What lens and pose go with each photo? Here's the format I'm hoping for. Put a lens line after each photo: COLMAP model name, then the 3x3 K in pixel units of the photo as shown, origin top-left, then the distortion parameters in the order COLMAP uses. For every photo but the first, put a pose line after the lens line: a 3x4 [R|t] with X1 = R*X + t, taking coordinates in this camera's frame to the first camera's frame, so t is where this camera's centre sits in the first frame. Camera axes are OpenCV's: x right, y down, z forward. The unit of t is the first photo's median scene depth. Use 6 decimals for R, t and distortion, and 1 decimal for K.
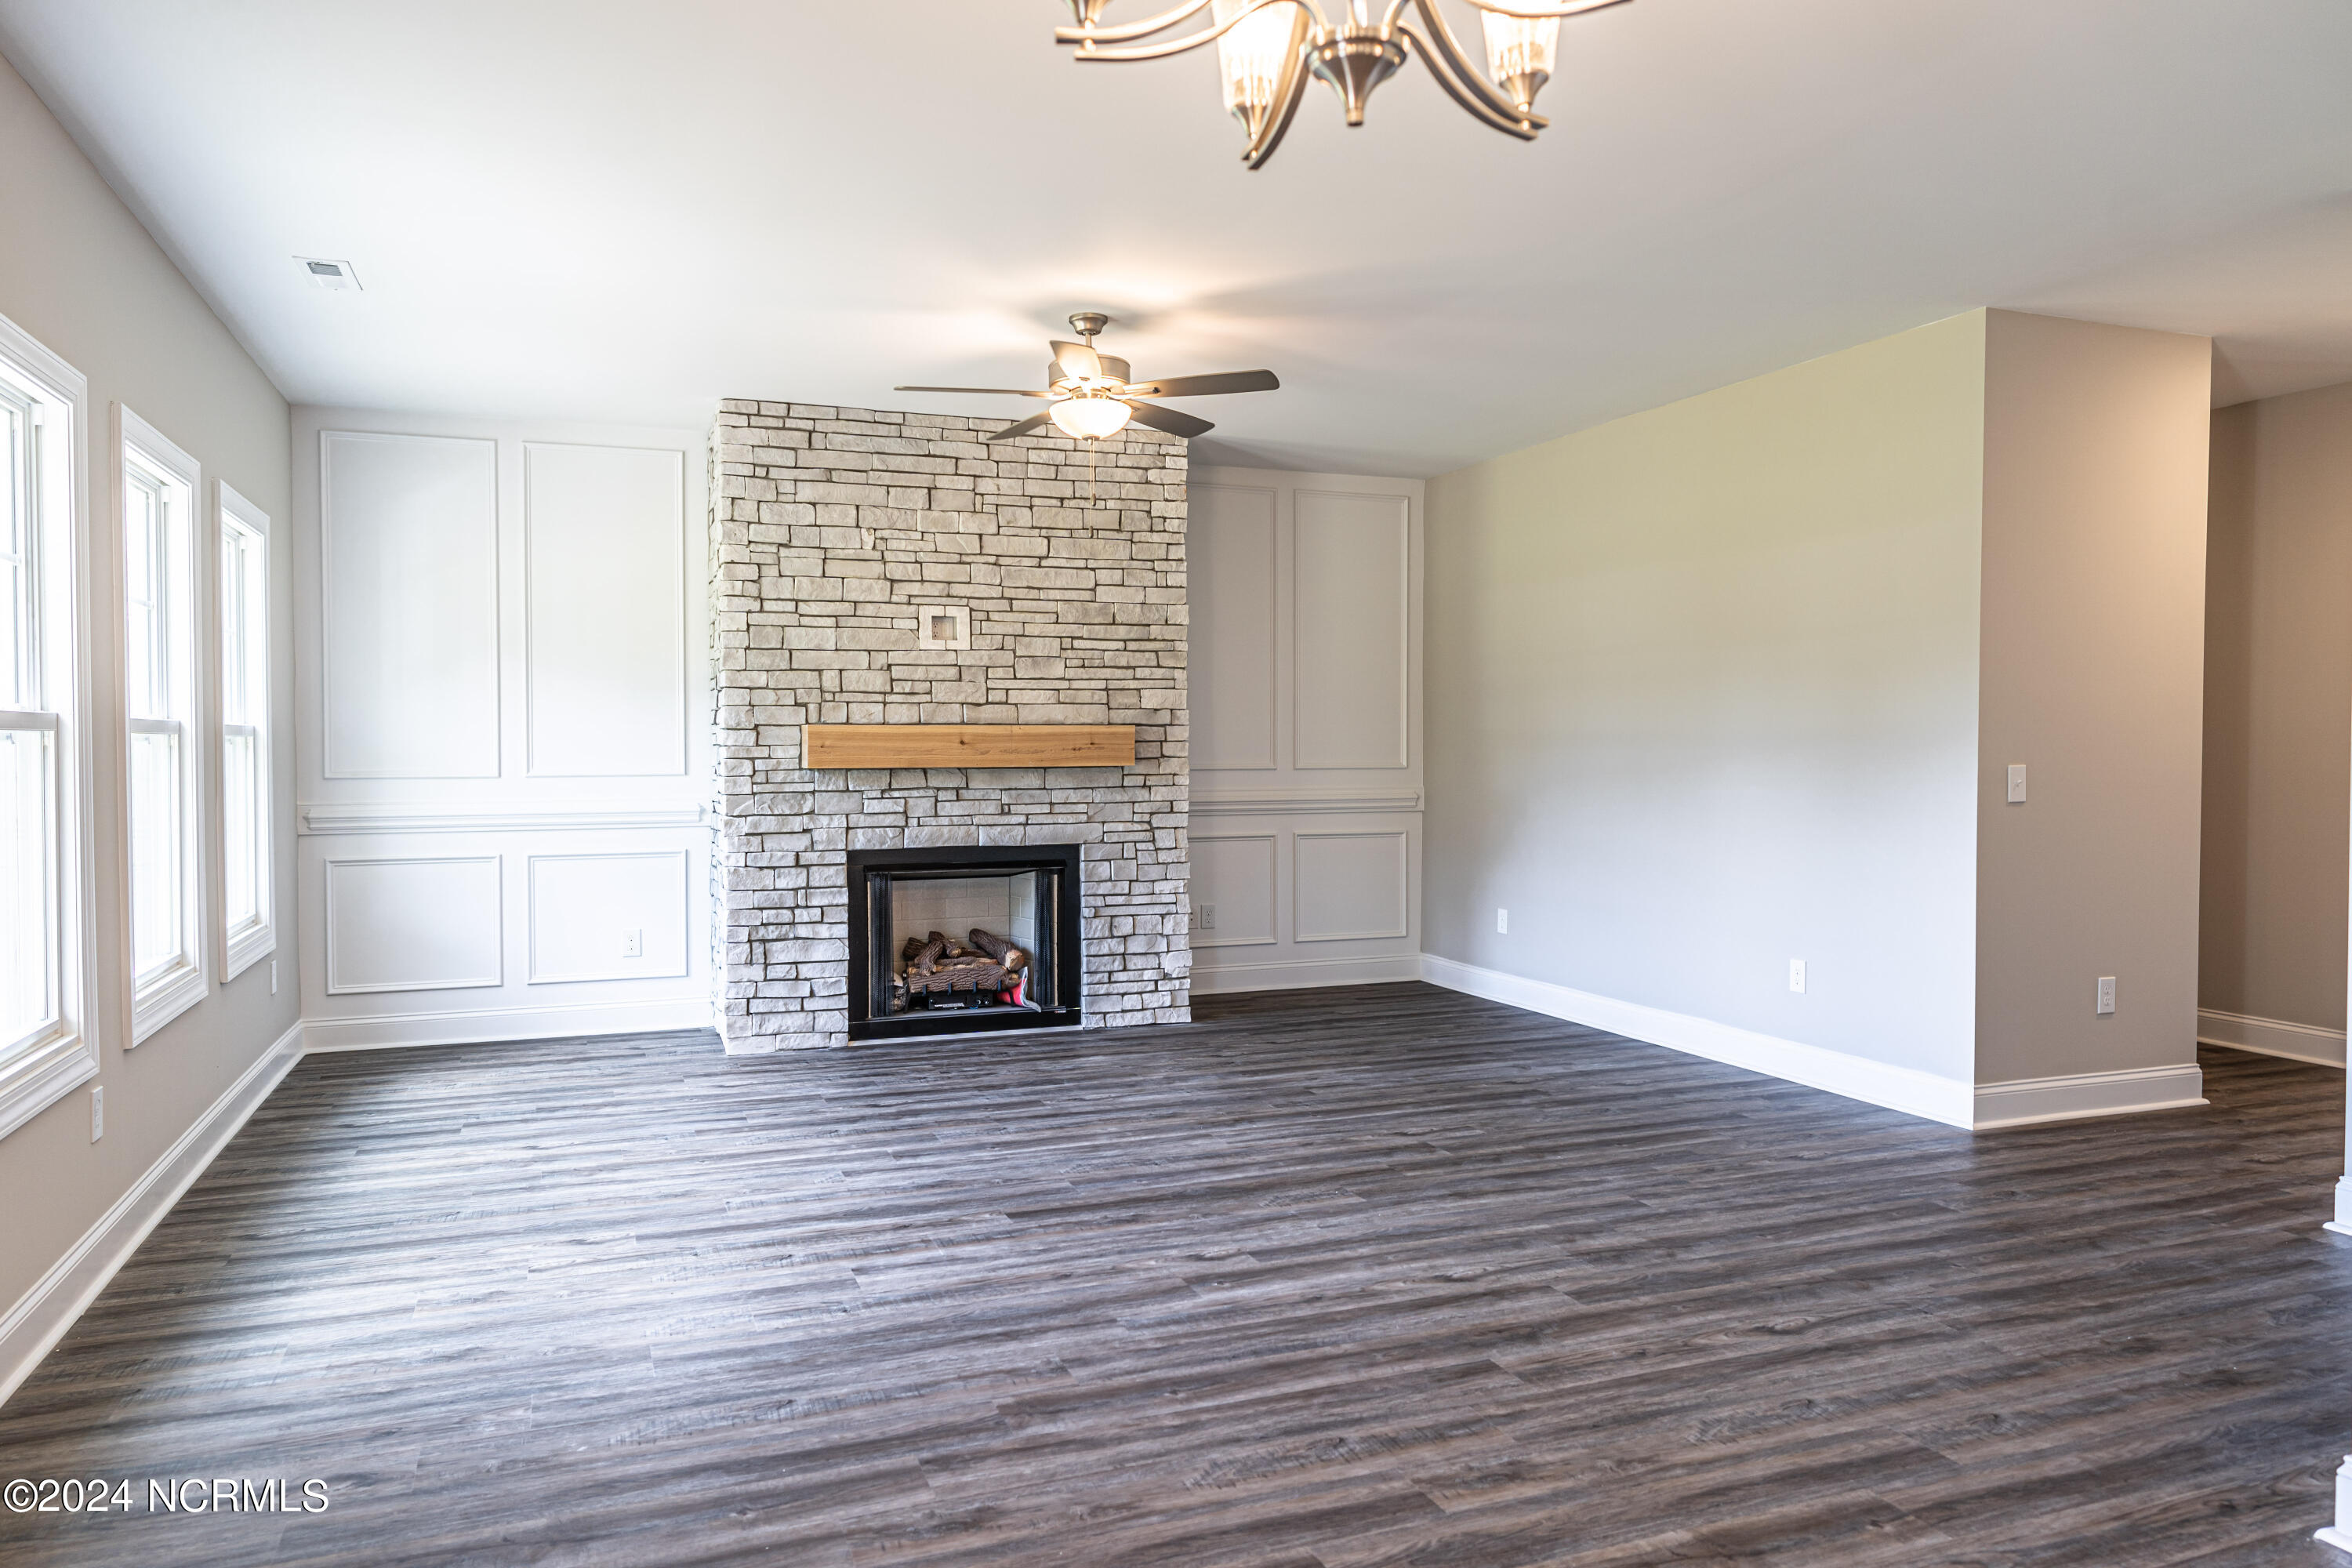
lens RADIAL K [[1578.5, 0, 1168.3], [0, 1578.5, 775.1], [0, 0, 1]] dist [-0.010038, 0.006802]
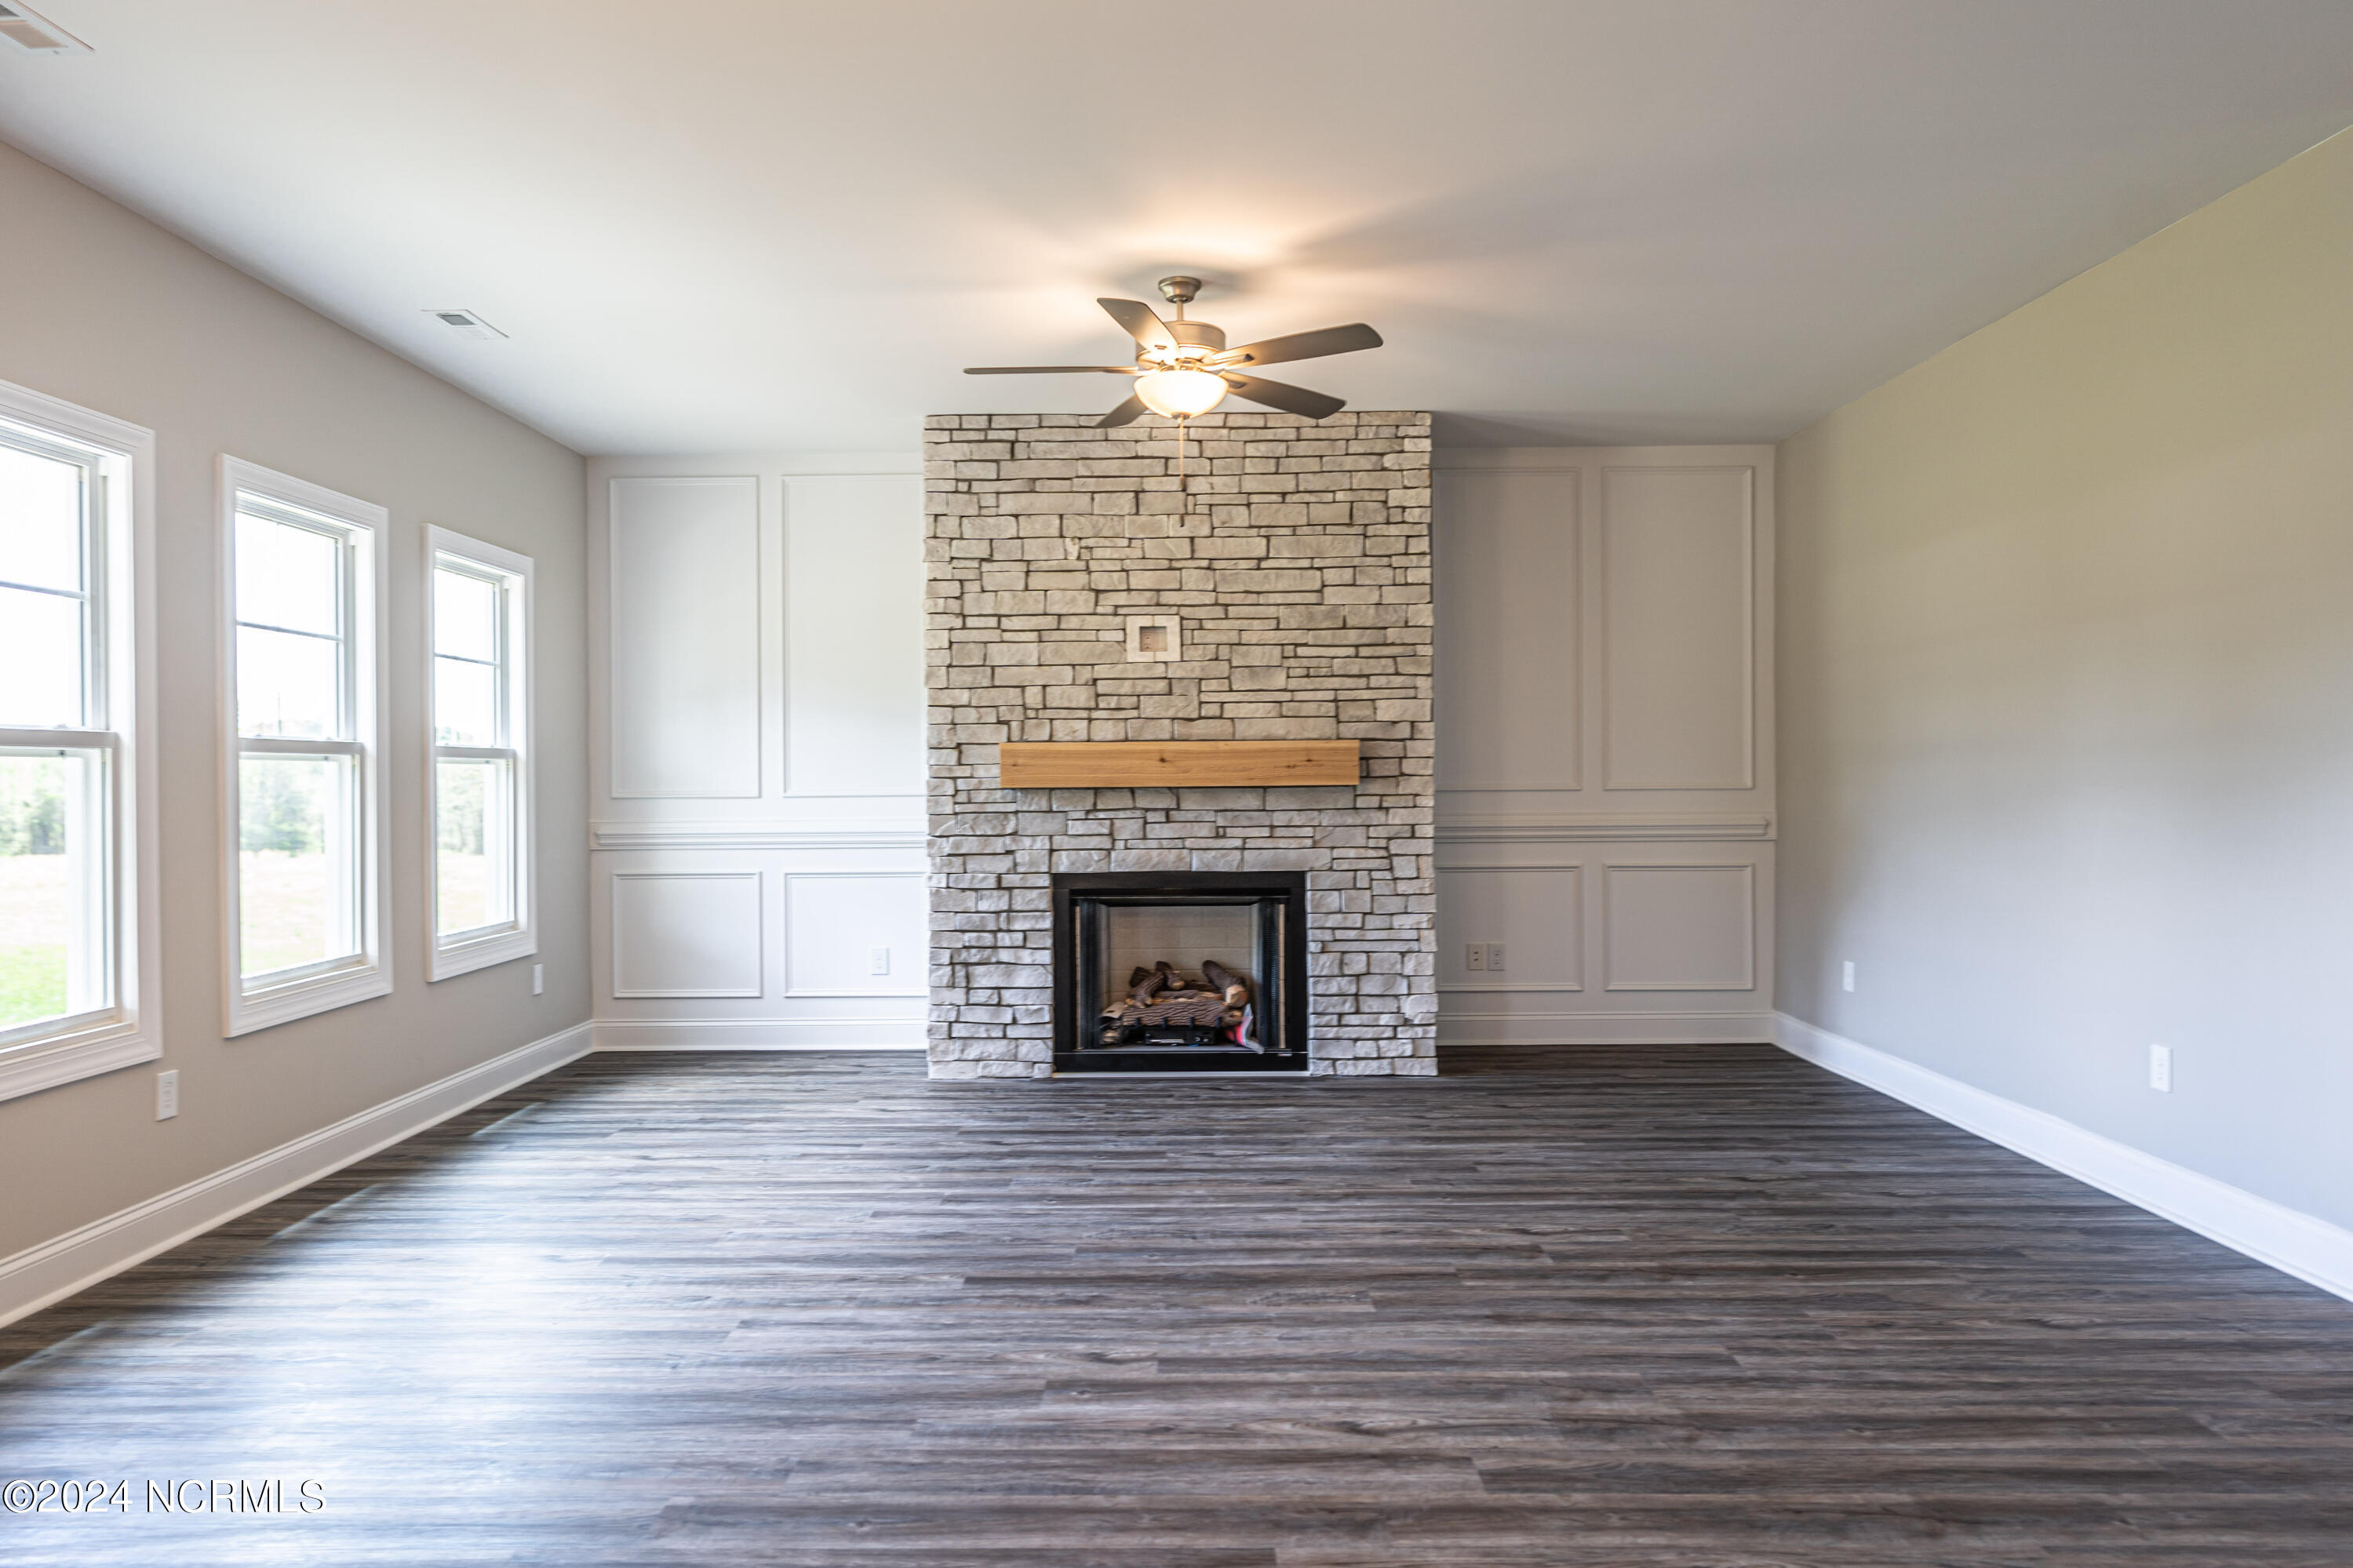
lens RADIAL K [[1579.0, 0, 1146.6], [0, 1579.0, 782.8], [0, 0, 1]] dist [-0.010038, 0.006802]
pose [[0.927503, -0.002899, -0.373804, 0.215770], [-0.002089, 0.999914, -0.012939, 0.005060], [0.373809, 0.012782, 0.927418, 0.132066]]
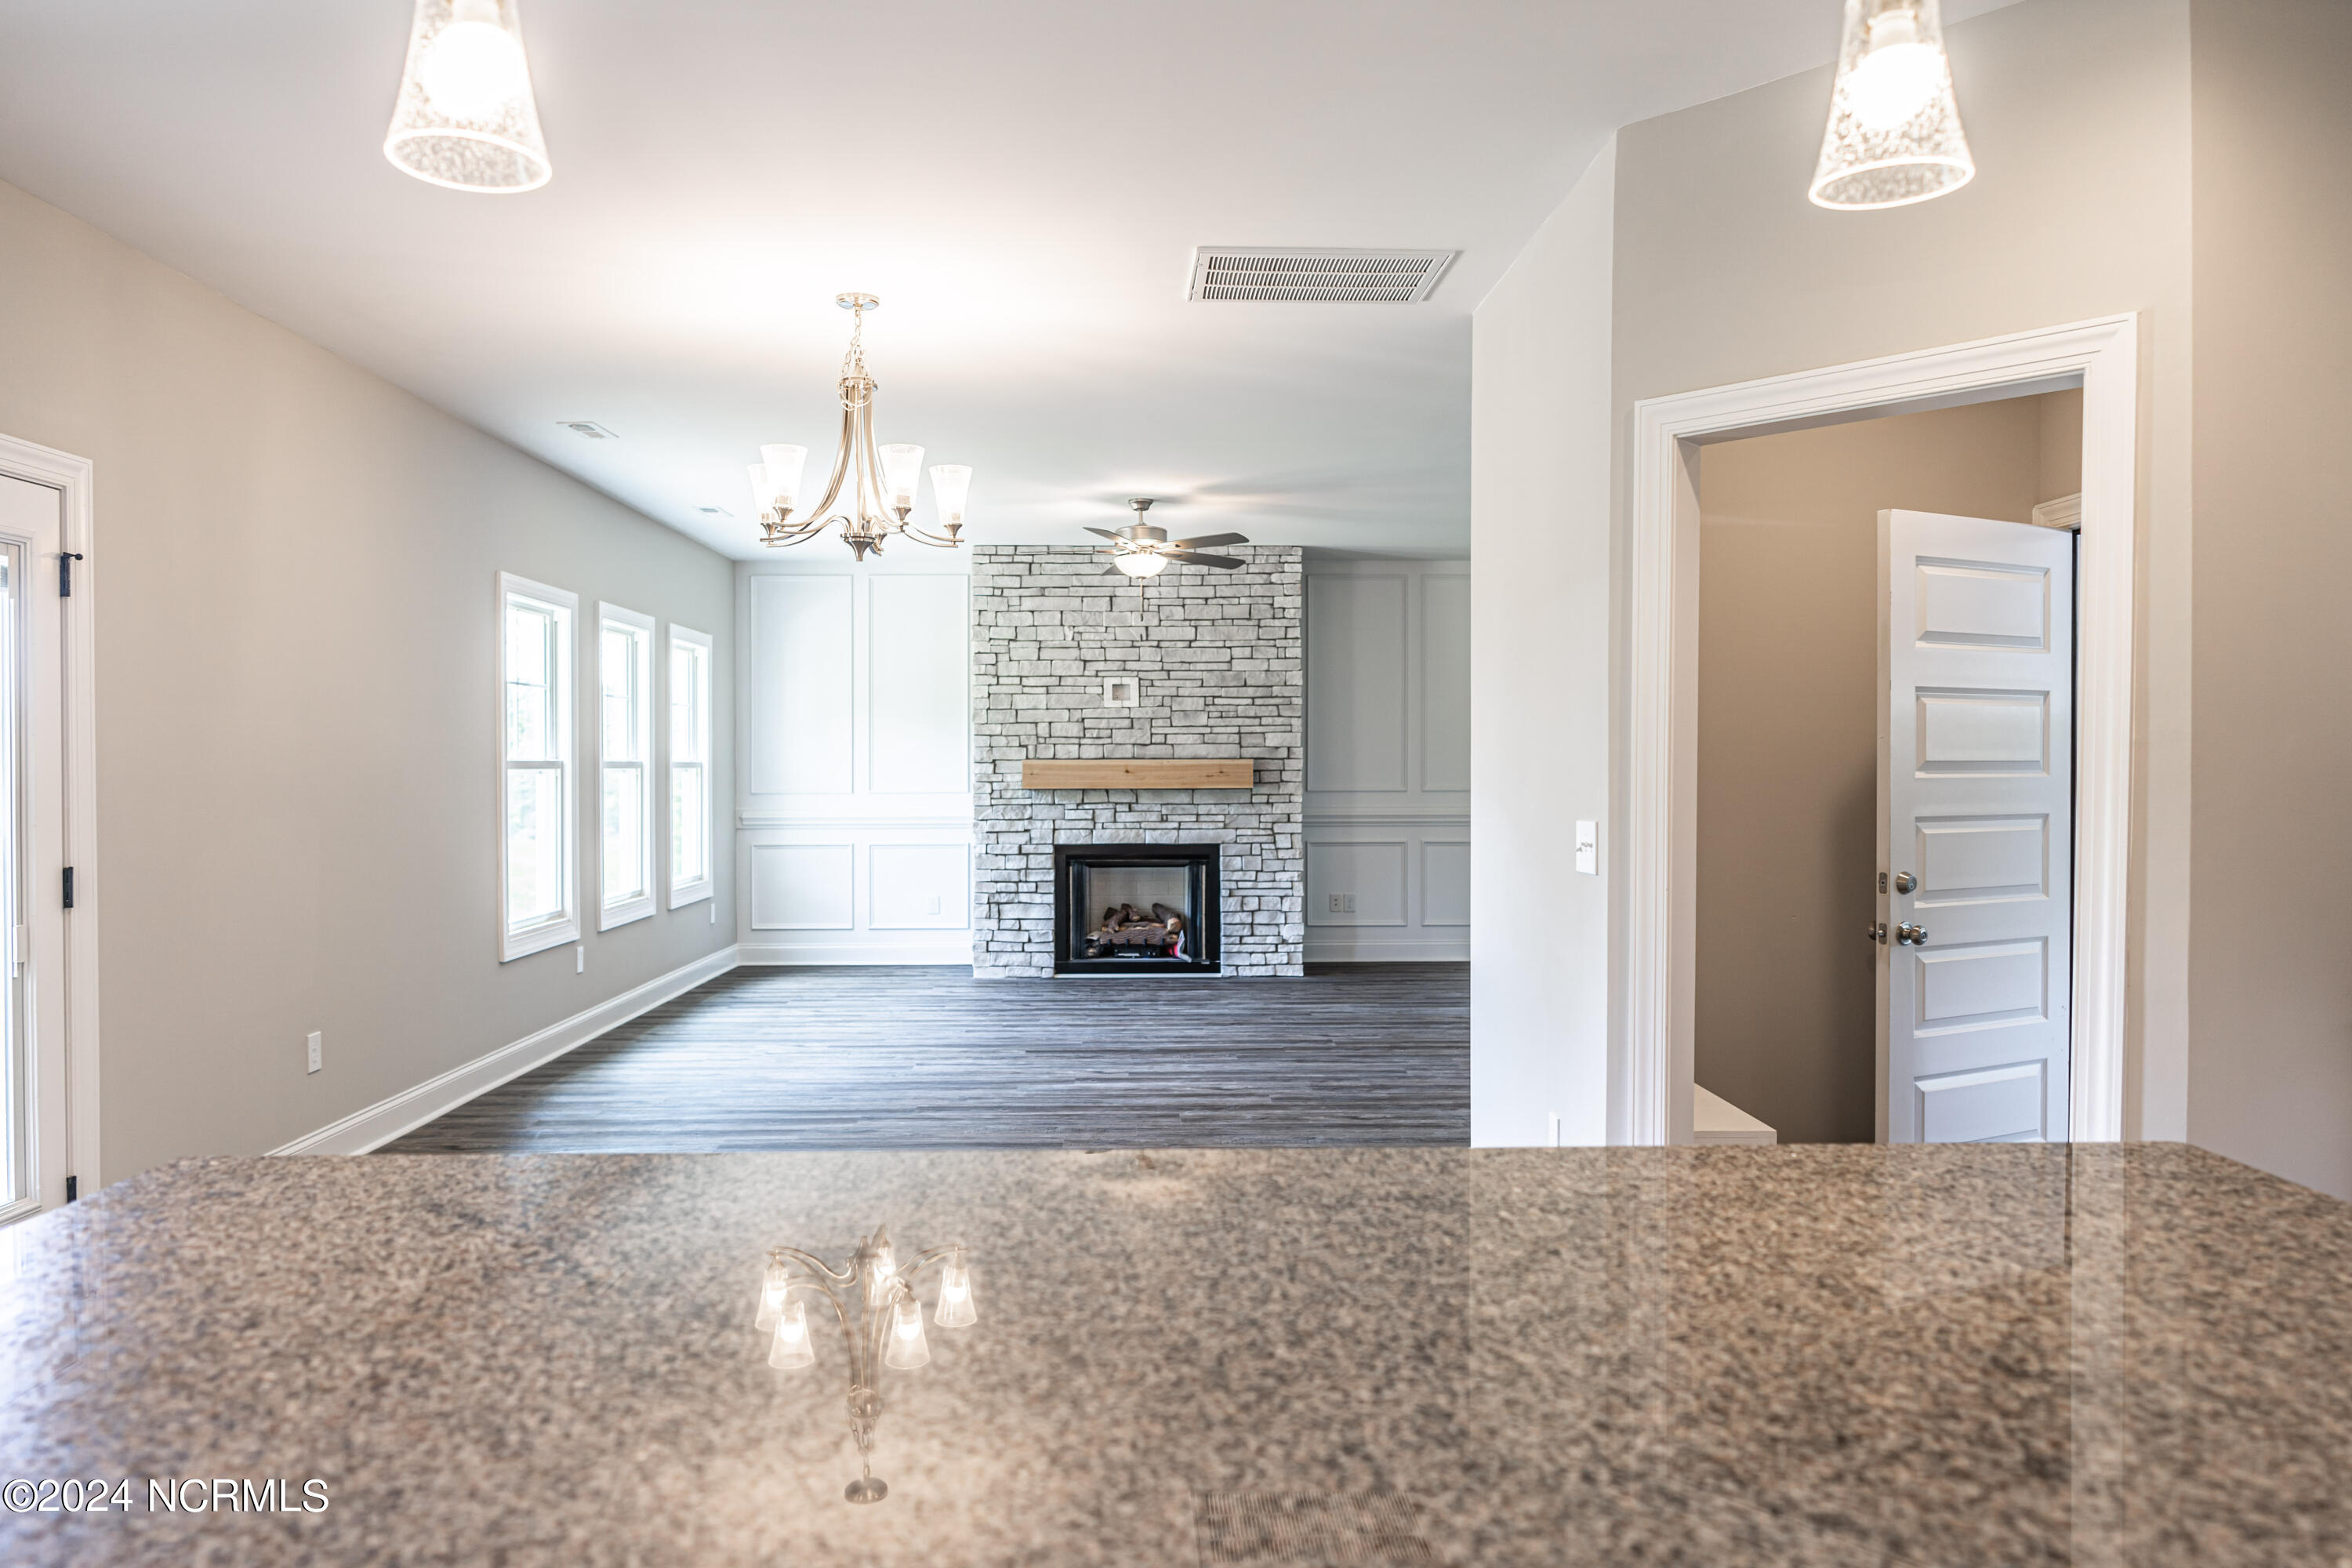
lens RADIAL K [[1578.5, 0, 1143.2], [0, 1578.5, 780.9], [0, 0, 1]] dist [-0.010038, 0.006802]
pose [[0.937608, 0.004130, -0.347669, 0.398404], [-0.006717, 0.999958, -0.006235, -0.003141], [0.347629, 0.008181, 0.937597, -0.366246]]
